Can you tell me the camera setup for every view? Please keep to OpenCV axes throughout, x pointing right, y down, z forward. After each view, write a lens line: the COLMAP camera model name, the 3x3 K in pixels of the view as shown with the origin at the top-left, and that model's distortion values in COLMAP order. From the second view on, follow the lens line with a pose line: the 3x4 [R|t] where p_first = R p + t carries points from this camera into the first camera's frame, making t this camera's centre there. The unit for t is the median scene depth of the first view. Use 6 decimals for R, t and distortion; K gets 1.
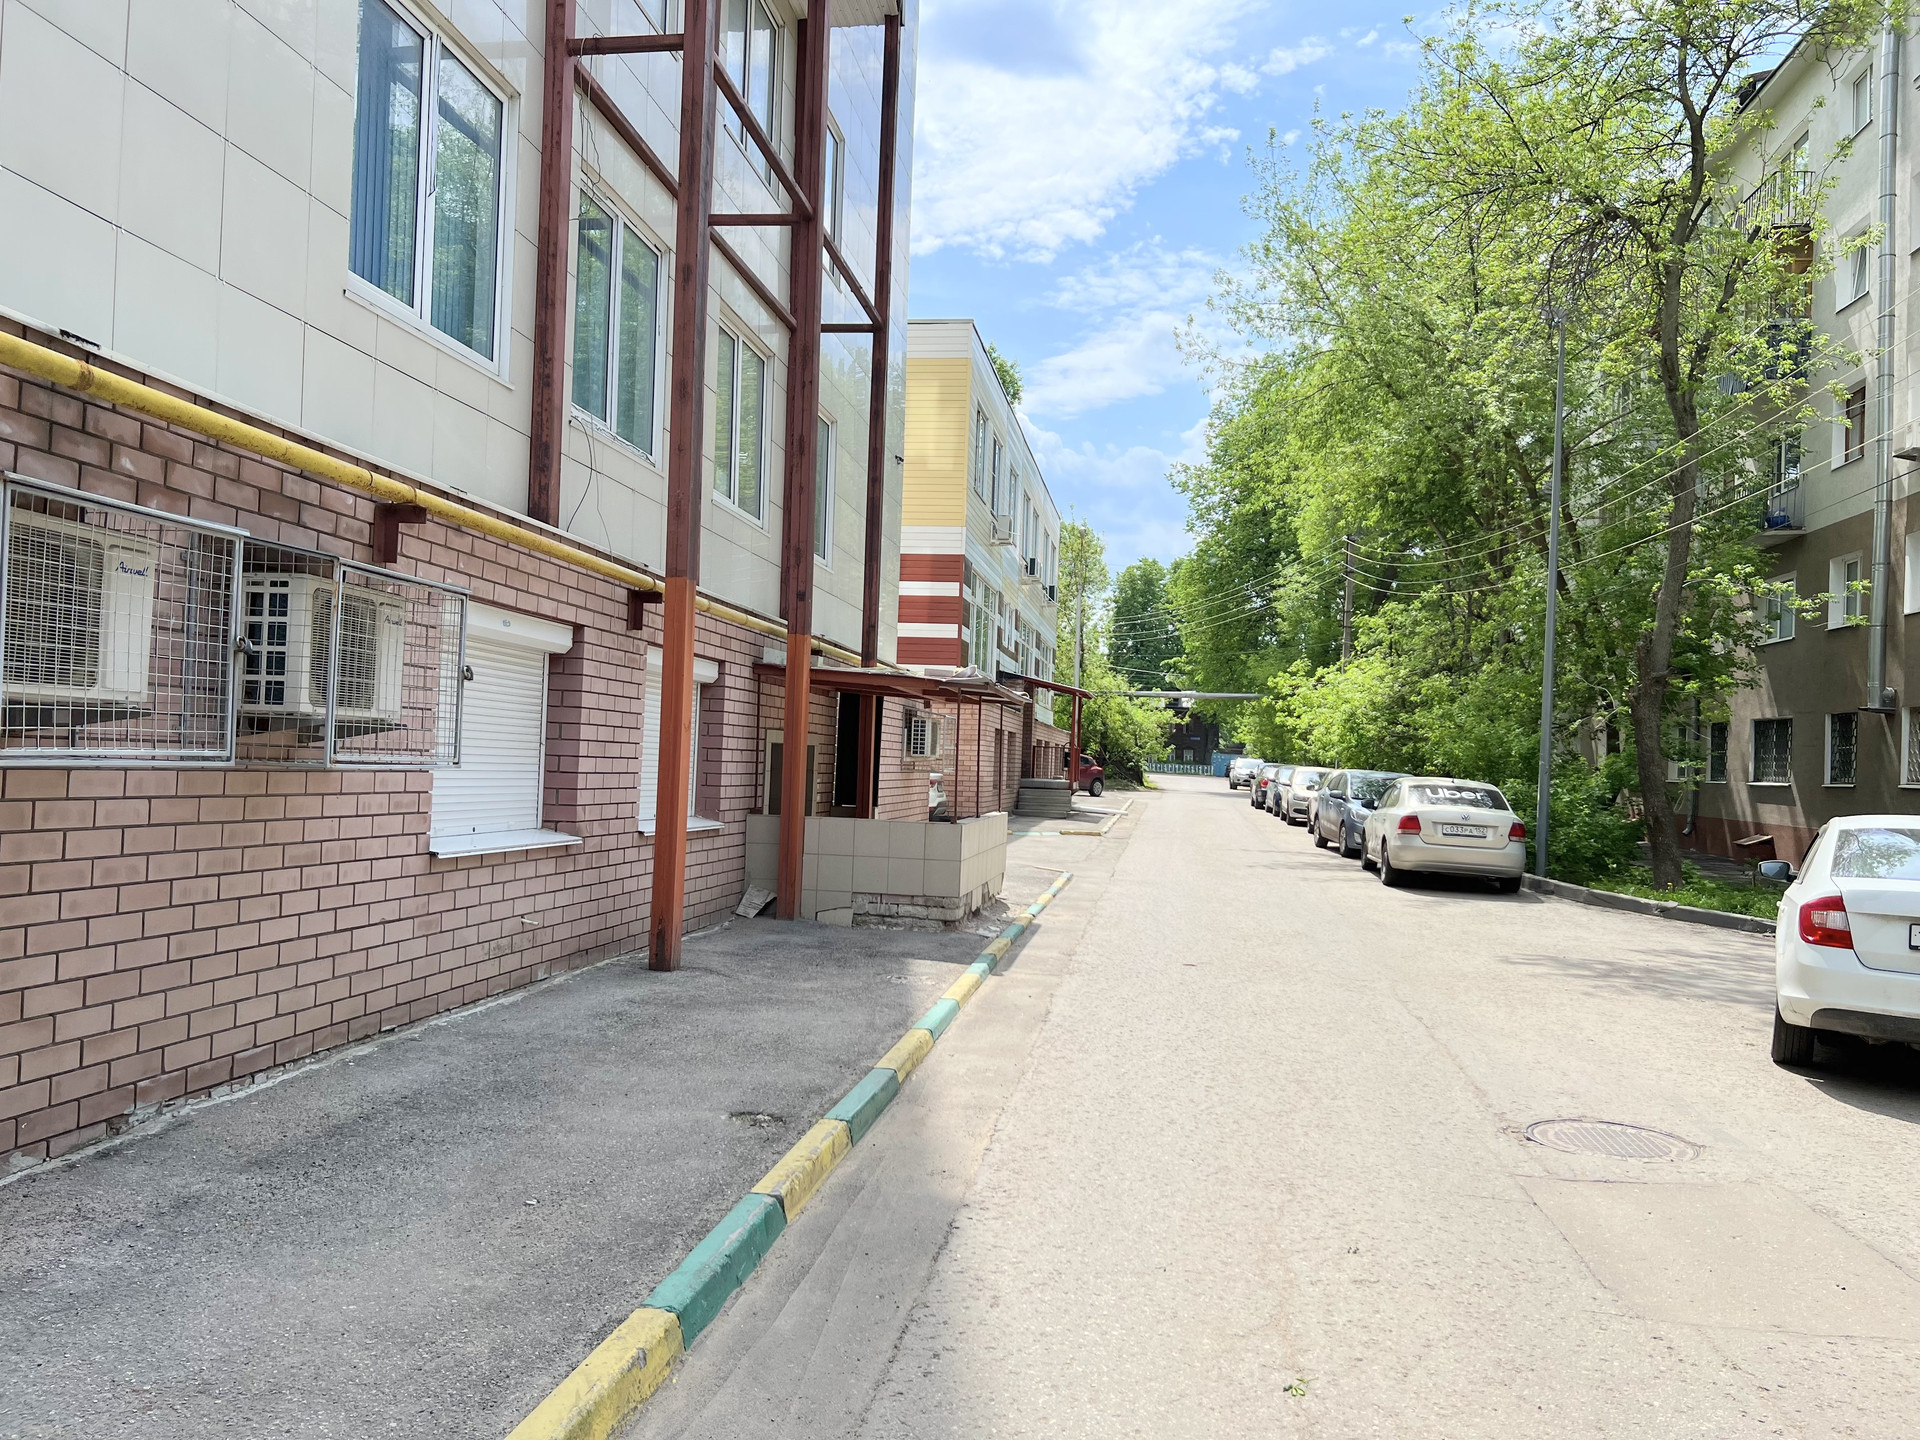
lens RADIAL K [[1439.4, 0, 959.9], [0, 1439.4, 720.2], [0, 0, 1]] dist [0.051996, 0.001415]
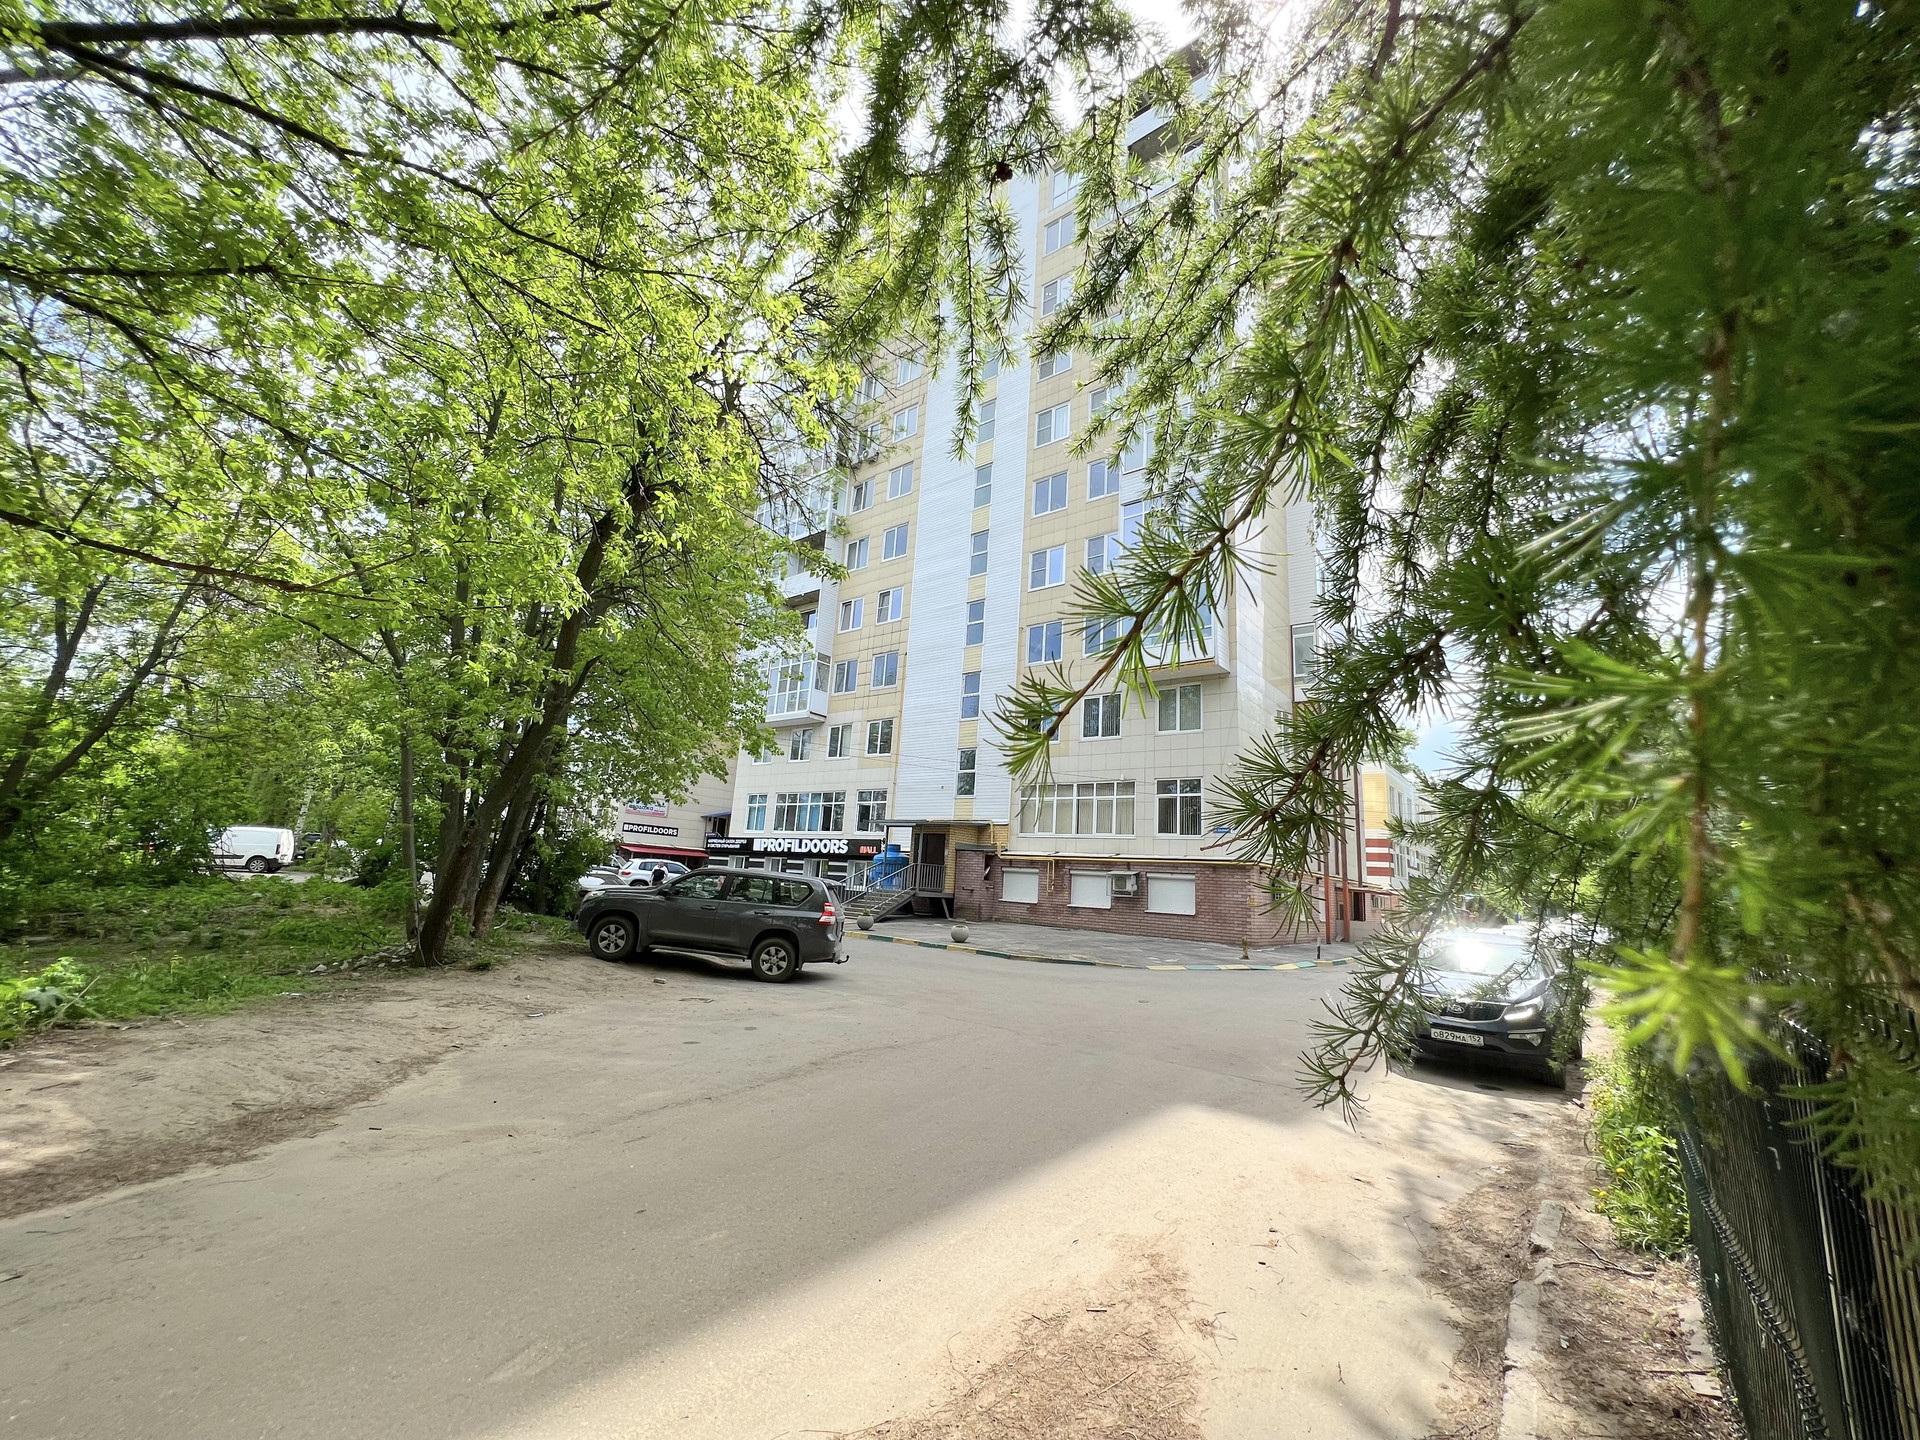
lens RADIAL K [[775.7, 0, 962.0], [0, 775.7, 720.4], [0, 0, 1]] dist [-0.000921, 0.000006]
pose [[0.870109, -0.074706, -0.487165, 0.067979], [-0.024185, 0.980783, -0.193598, -0.048086], [0.492266, 0.180233, 0.851581, -1.705237]]
